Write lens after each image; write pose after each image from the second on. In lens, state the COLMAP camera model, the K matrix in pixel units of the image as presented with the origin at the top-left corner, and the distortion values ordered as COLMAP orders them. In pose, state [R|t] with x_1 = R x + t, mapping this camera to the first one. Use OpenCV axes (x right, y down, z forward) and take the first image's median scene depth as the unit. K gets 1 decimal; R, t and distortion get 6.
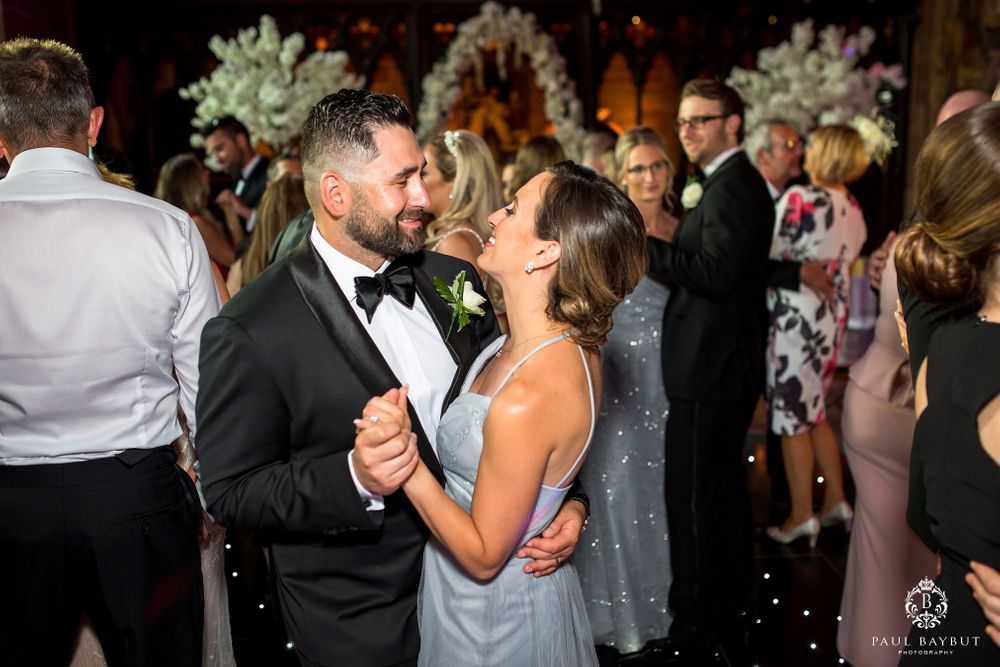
lens RADIAL K [[981.6, 0, 508.7], [0, 981.6, 325.4], [0, 0, 1]] dist [-0.024873, 0.000000]
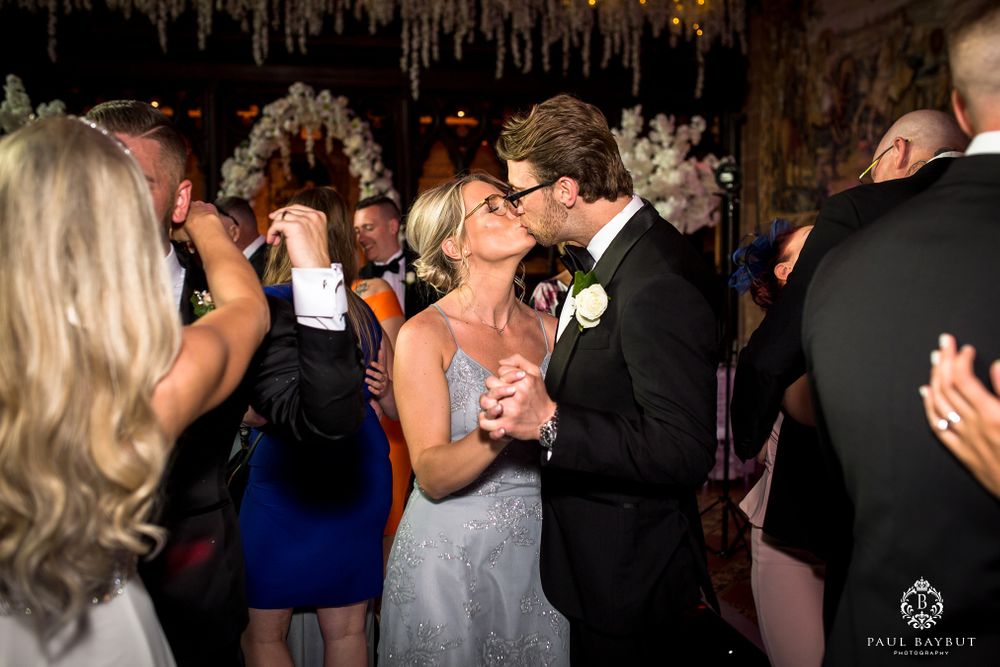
lens RADIAL K [[981.6, 0, 511.6], [0, 981.6, 321.7], [0, 0, 1]] dist [-0.024873, 0.000000]
pose [[0.985787, 0.003616, 0.167962, 0.027218], [0.015170, 0.993768, -0.110432, -0.005942], [-0.167315, 0.111410, 0.979588, 0.108068]]
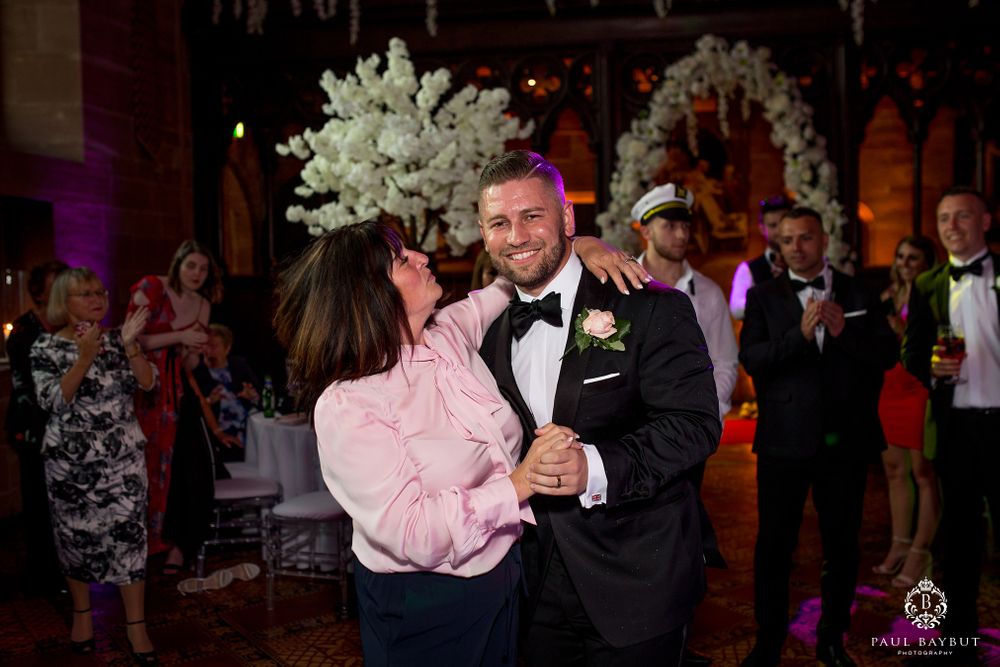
lens RADIAL K [[1035.1, 0, 484.6], [0, 1035.1, 323.6], [0, 0, 1]] dist [-0.044546, 0.000000]
pose [[0.979176, 0.004694, -0.202957, -0.027665], [-0.026235, 0.994275, -0.103576, -0.030148], [0.201309, 0.106744, 0.973694, 0.251343]]
